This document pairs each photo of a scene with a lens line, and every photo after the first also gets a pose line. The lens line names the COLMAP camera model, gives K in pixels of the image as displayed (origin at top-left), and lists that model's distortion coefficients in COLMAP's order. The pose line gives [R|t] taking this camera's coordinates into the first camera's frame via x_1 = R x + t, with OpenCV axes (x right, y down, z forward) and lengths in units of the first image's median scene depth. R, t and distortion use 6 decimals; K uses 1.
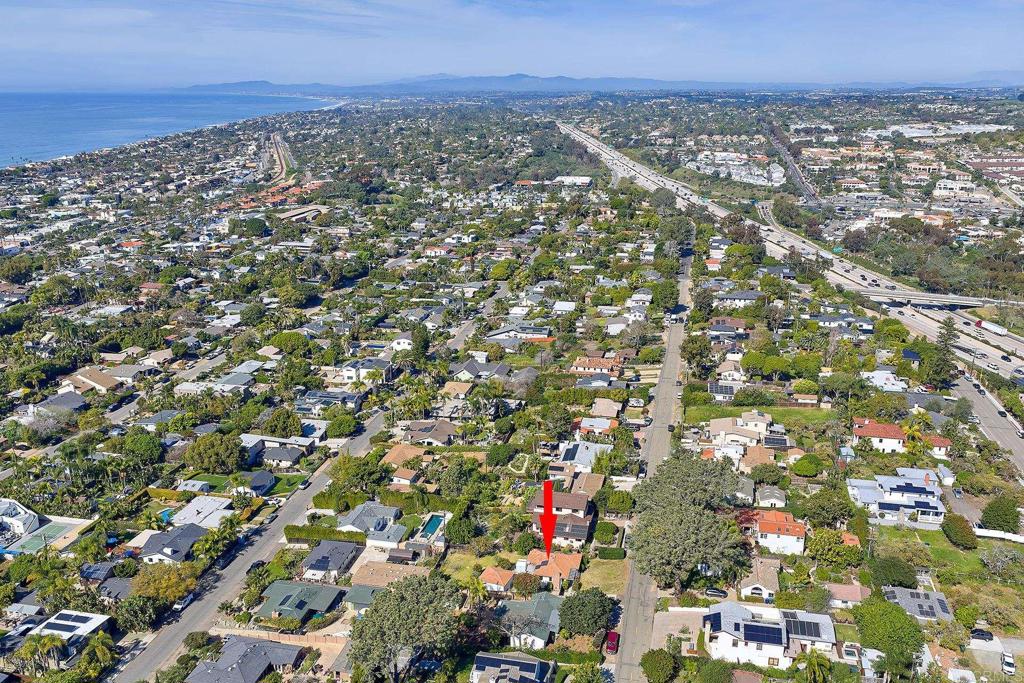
lens RADIAL K [[844.3, 0, 517.7], [0, 844.3, 337.5], [0, 0, 1]] dist [0.022861, -0.035564]
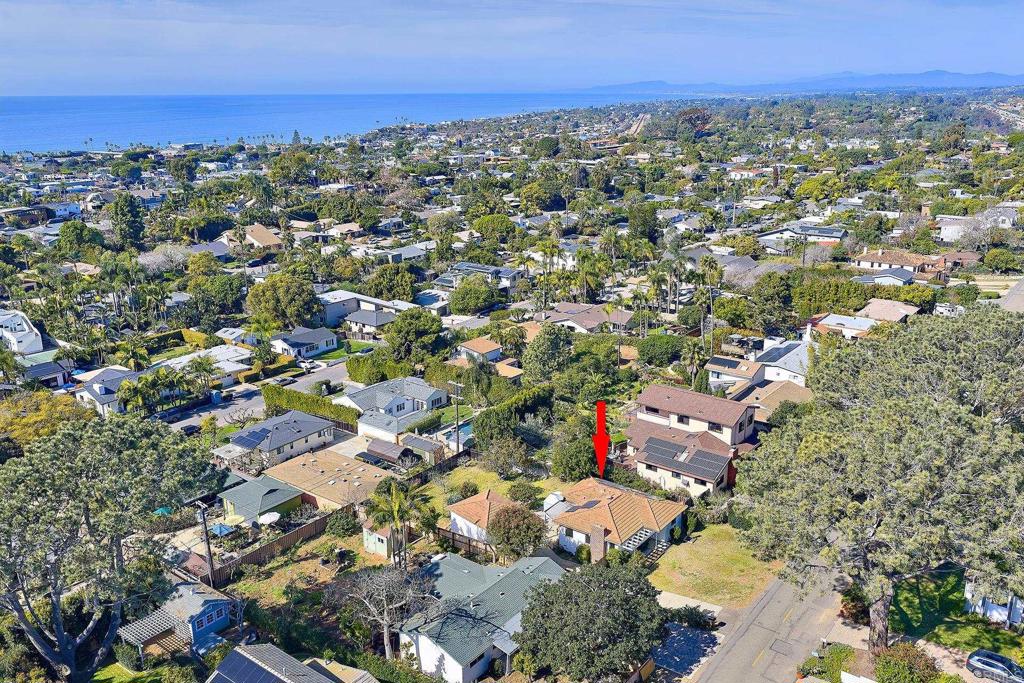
lens RADIAL K [[844.3, 0, 517.7], [0, 844.3, 337.5], [0, 0, 1]] dist [0.022861, -0.035564]
pose [[0.904339, 0.114722, -0.411109, 0.131126], [-0.115277, 0.993055, 0.023537, 0.130272], [0.410953, 0.026106, 0.911282, 0.431562]]
